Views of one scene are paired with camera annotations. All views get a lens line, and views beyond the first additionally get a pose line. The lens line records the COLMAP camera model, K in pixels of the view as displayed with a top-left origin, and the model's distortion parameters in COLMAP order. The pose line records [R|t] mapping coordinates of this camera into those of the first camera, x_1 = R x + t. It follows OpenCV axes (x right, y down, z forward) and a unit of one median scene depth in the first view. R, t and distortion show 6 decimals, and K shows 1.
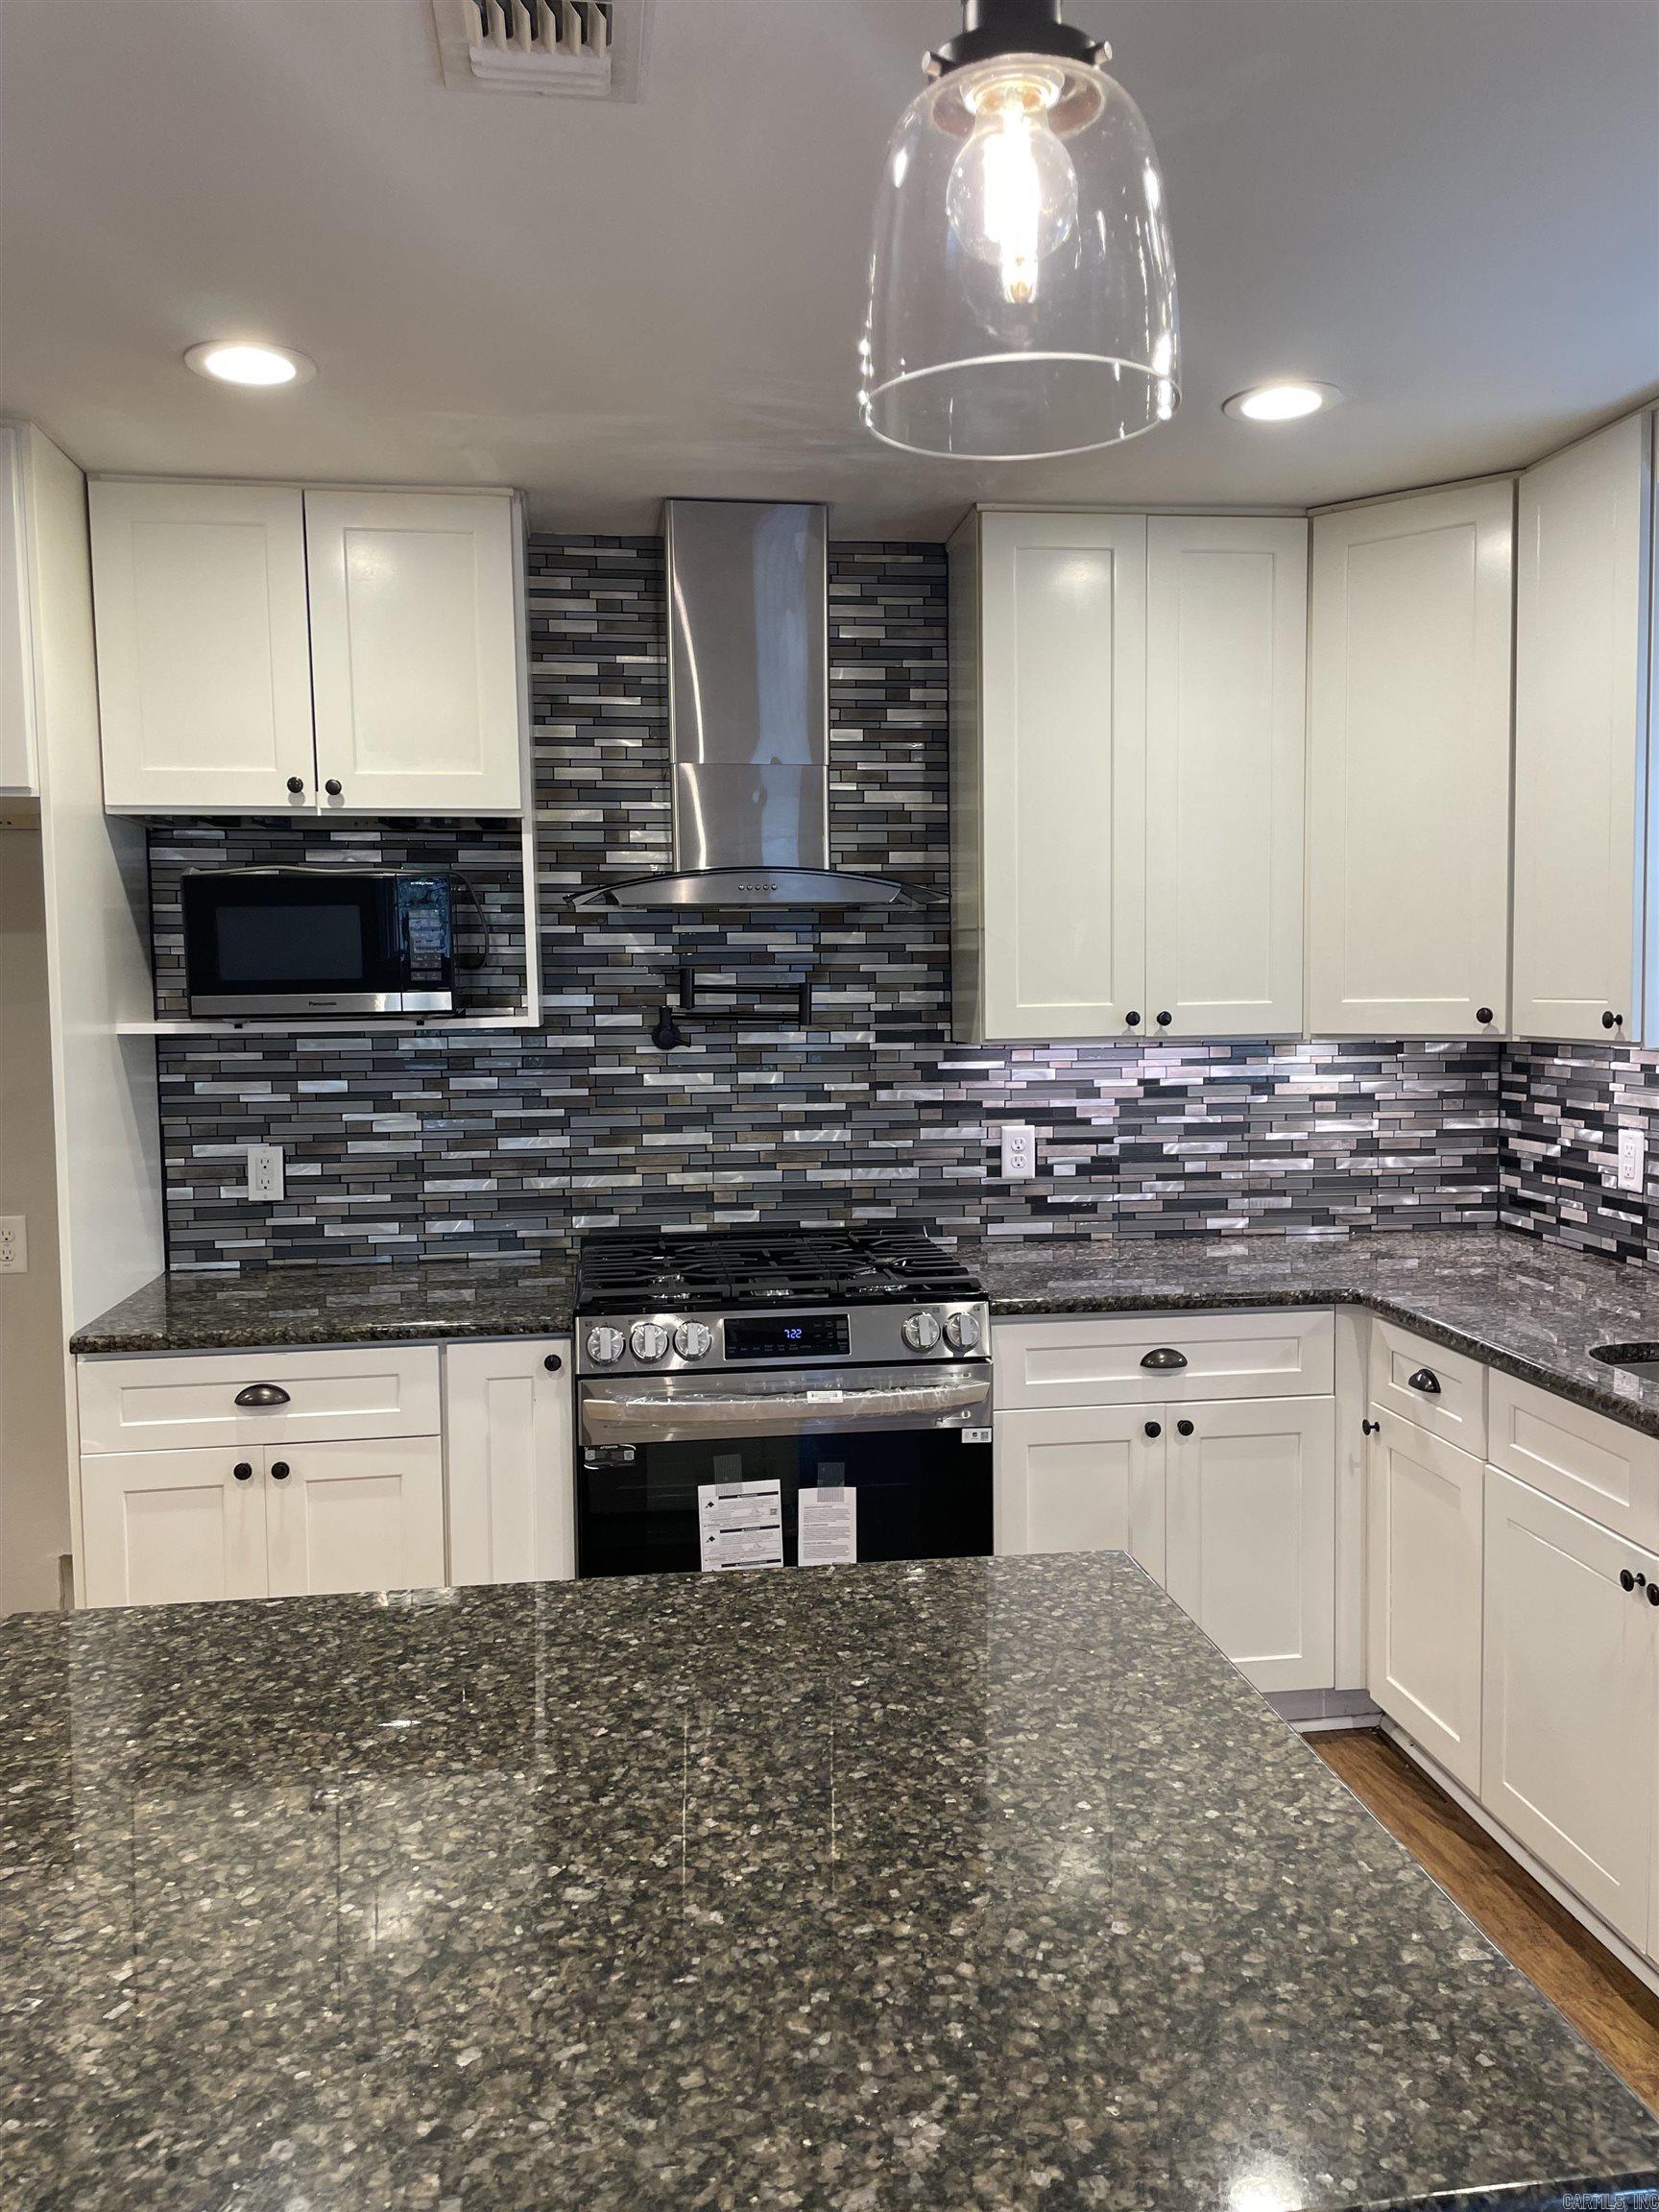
lens RADIAL K [[1684.6, 0, 831.6], [0, 1684.6, 1093.2], [0, 0, 1]] dist [0.034937, -0.023000]
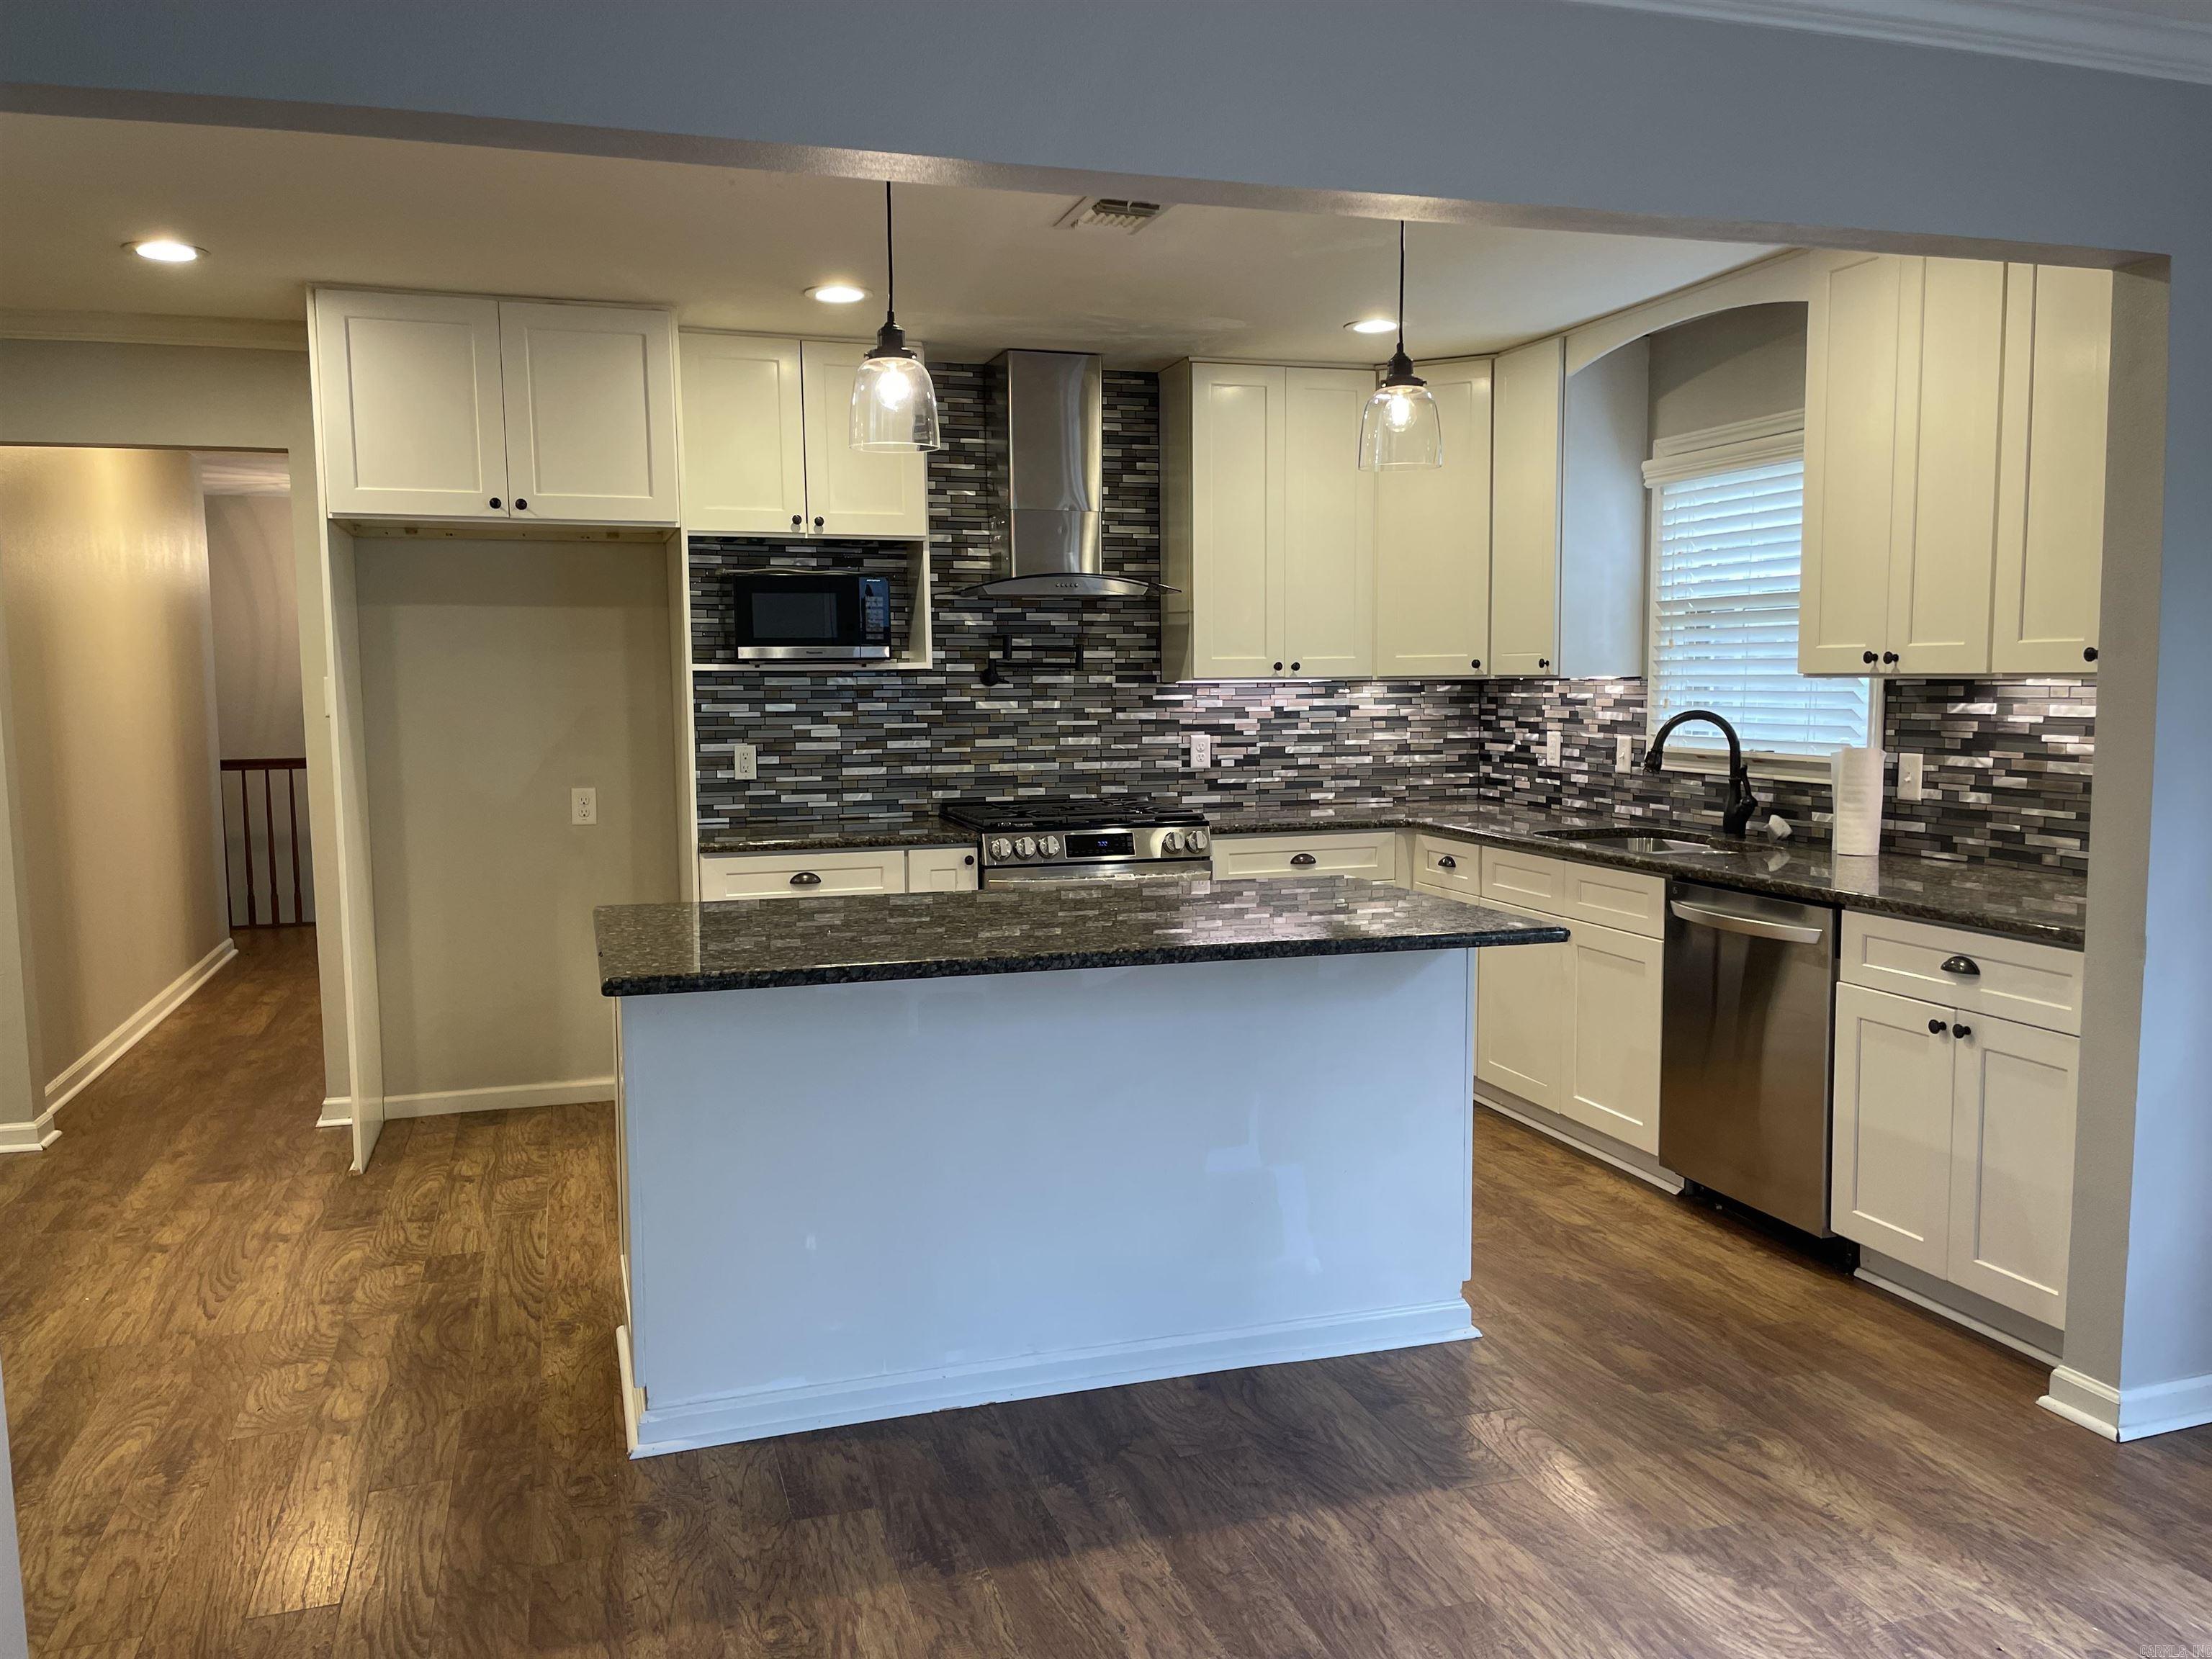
lens RADIAL K [[1684.6, 0, 1097.1], [0, 1684.6, 840.7], [0, 0, 1]] dist [0.034937, -0.023000]
pose [[0.984934, -0.012613, 0.172469, -0.277282], [0.007199, 0.999462, 0.031984, 0.070741], [-0.172780, -0.030261, 0.984496, -0.600401]]
